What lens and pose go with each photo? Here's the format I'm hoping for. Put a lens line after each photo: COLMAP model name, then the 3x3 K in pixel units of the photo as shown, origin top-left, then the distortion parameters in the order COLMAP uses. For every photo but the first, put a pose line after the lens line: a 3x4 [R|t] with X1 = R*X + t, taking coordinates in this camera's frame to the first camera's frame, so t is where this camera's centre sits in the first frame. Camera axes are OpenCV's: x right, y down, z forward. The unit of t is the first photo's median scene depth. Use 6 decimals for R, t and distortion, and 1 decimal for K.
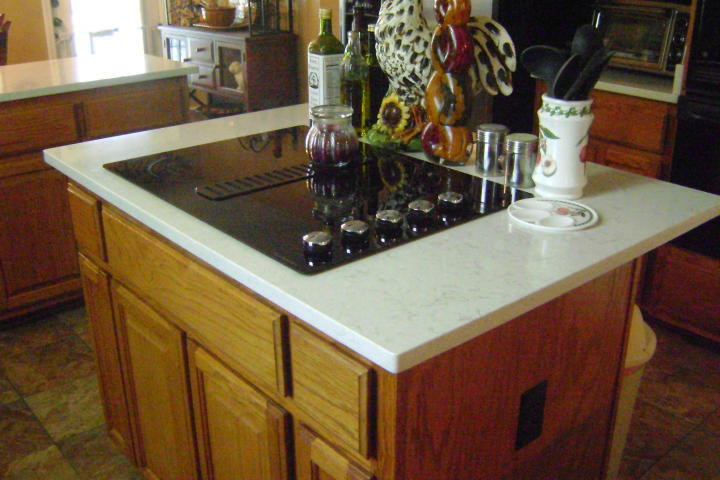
lens RADIAL K [[743.0, 0, 359.8], [0, 743.0, 240.5], [0, 0, 1]] dist [-0.125796, 0.000000]
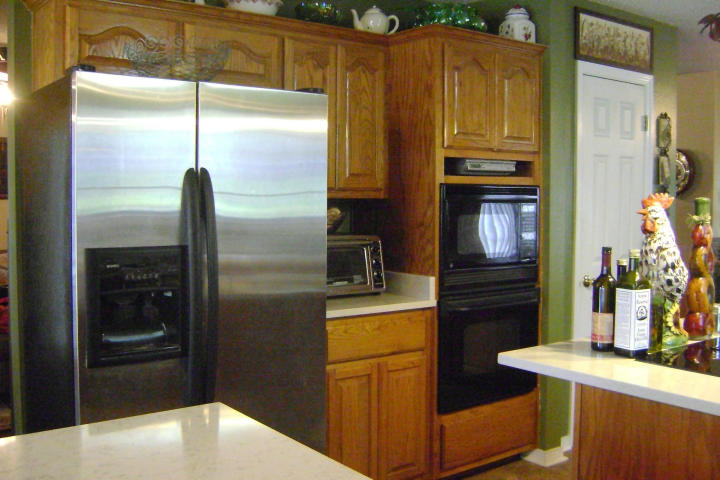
lens RADIAL K [[743.0, 0, 360.0], [0, 743.0, 240.3], [0, 0, 1]] dist [-0.125796, 0.000000]
pose [[0.072461, -0.052666, 0.995980, -0.869027], [0.365345, 0.930597, 0.022629, -0.370546], [-0.928048, 0.362236, 0.086674, 0.943151]]
